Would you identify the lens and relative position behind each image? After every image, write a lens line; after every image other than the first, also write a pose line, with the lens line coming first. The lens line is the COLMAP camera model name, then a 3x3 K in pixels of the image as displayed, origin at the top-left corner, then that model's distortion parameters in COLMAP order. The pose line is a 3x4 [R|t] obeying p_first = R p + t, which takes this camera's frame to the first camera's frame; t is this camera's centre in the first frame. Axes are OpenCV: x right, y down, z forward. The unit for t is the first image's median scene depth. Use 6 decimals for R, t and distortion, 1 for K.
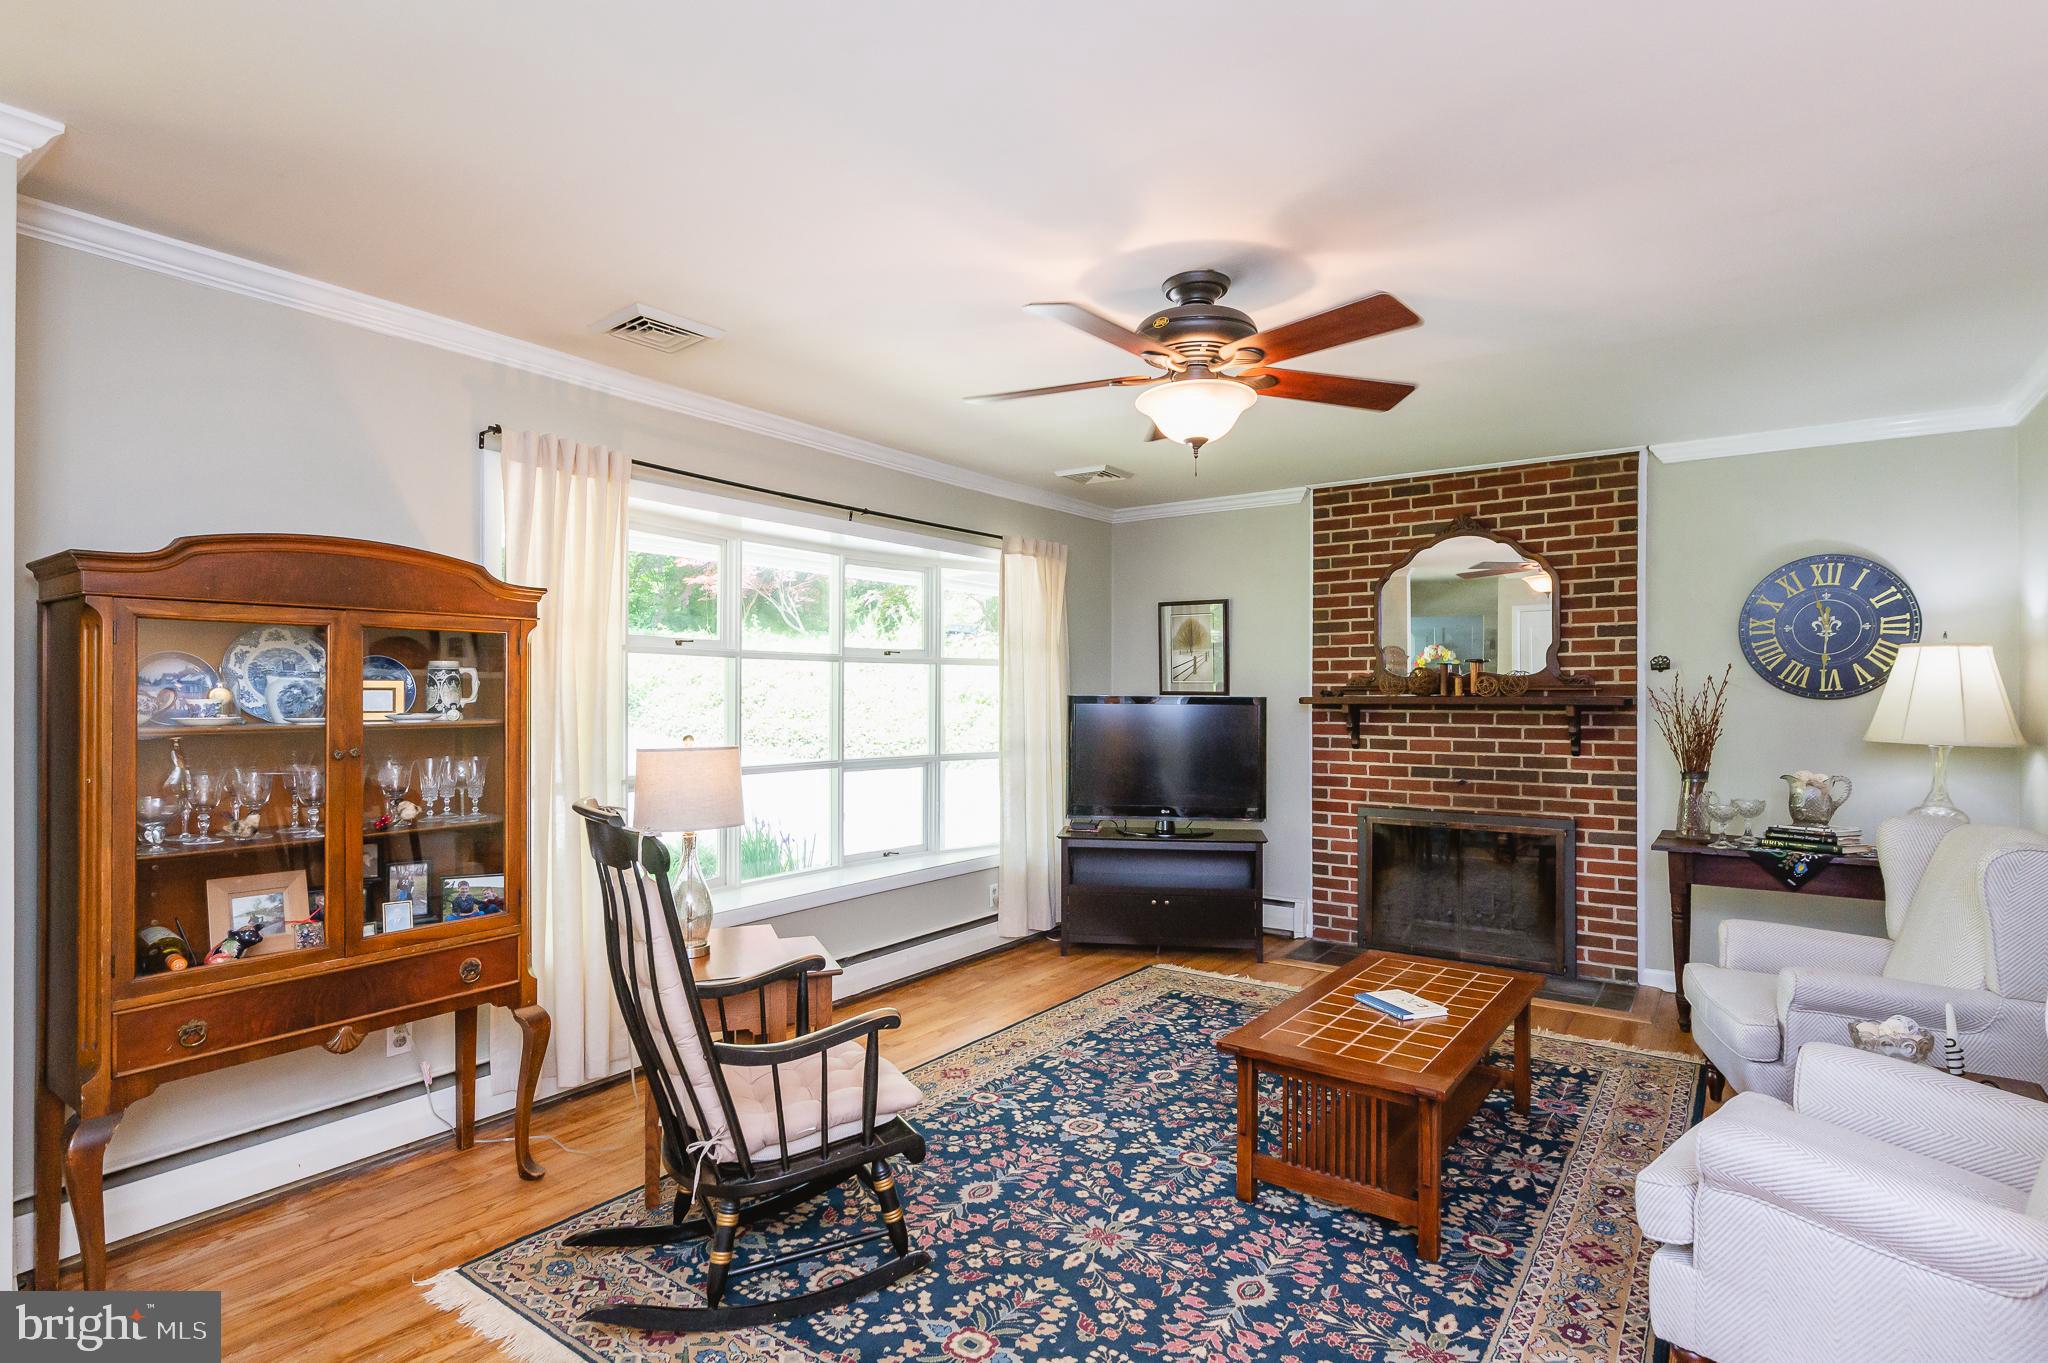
lens RADIAL K [[983.9, 0, 1027.4], [0, 983.9, 691.2], [0, 0, 1]] dist [-0.000450, -0.000030]
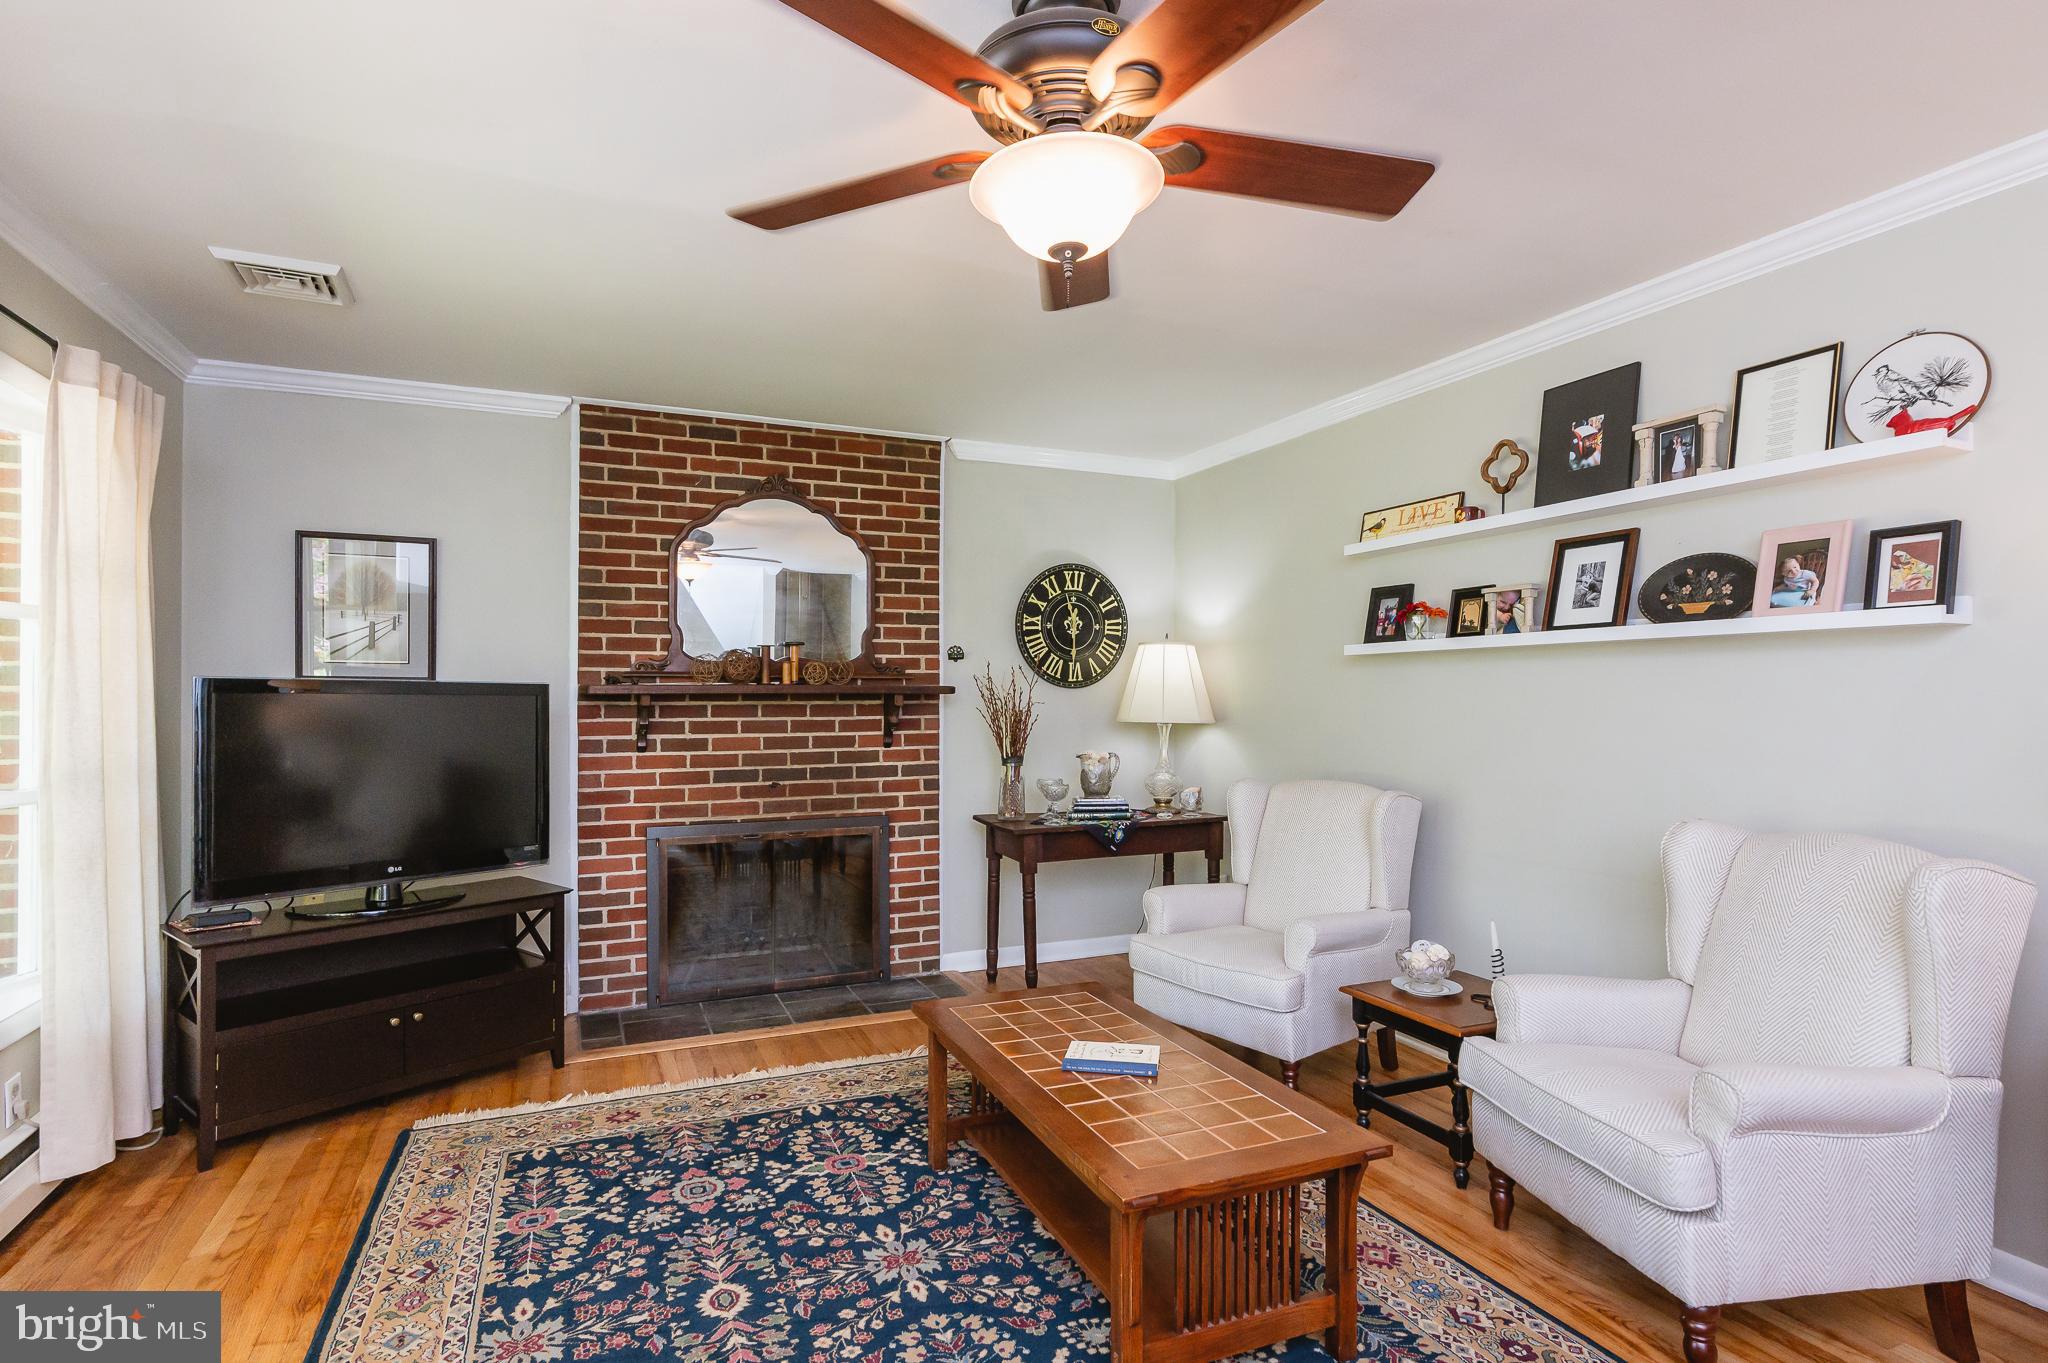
lens RADIAL K [[1017.2, 0, 1029.4], [0, 1017.2, 691.2], [0, 0, 1]] dist [-0.000857, 0.000156]
pose [[0.527803, 0.003635, 0.849359, -0.204647], [-0.002027, 0.999993, -0.003020, 0.013499], [-0.849364, -0.000128, 0.527807, 0.356460]]
